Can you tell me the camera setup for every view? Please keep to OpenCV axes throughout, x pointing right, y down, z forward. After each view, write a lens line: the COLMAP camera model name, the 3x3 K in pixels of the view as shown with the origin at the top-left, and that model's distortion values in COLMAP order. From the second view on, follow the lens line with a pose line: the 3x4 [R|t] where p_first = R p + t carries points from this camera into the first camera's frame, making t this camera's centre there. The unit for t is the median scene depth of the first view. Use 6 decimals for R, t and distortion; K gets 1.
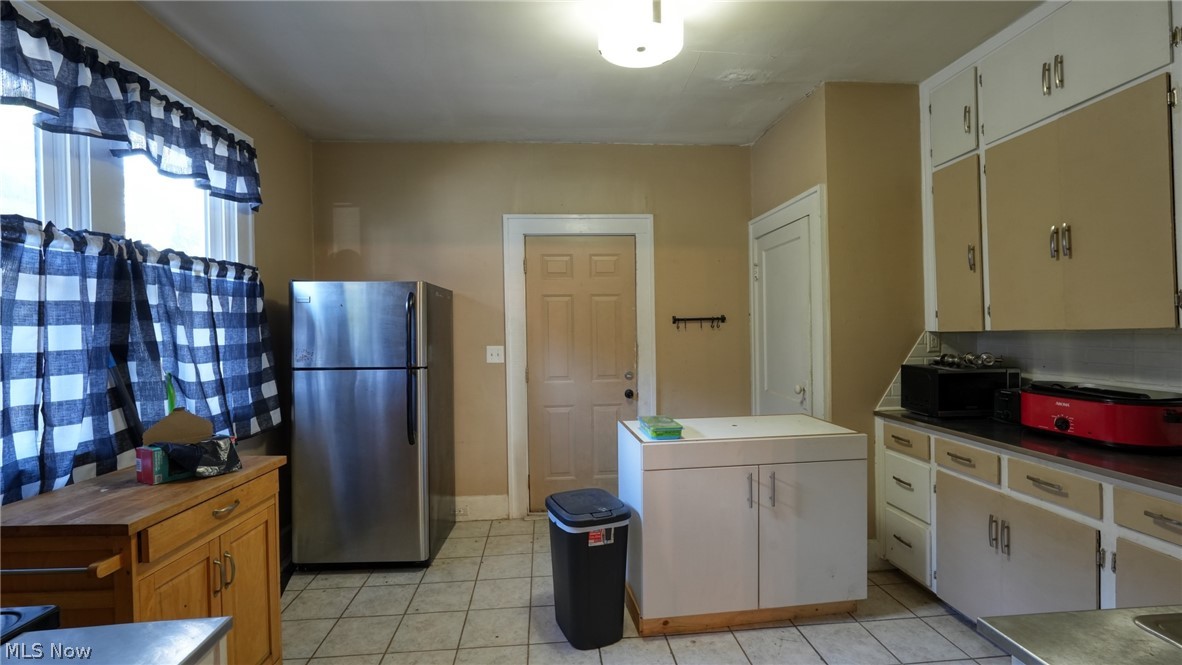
lens RADIAL K [[513.9, 0, 593.2], [0, 513.9, 334.2], [0, 0, 1]] dist [-0.005239, 0.002115]
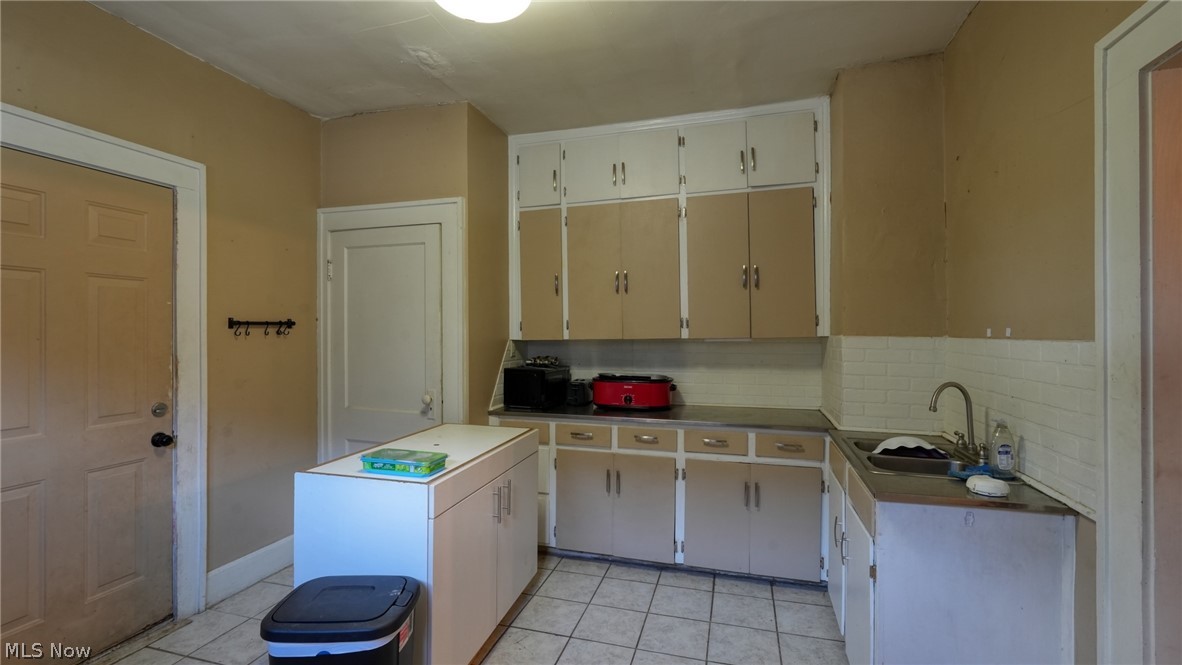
lens RADIAL K [[513.9, 0, 589.1], [0, 513.9, 333.8], [0, 0, 1]] dist [-0.005239, 0.002115]
pose [[0.372414, 0.011483, 0.927996, -0.385843], [0.002360, 0.999909, -0.013319, -0.003328], [-0.928064, 0.007150, 0.372353, 0.350561]]
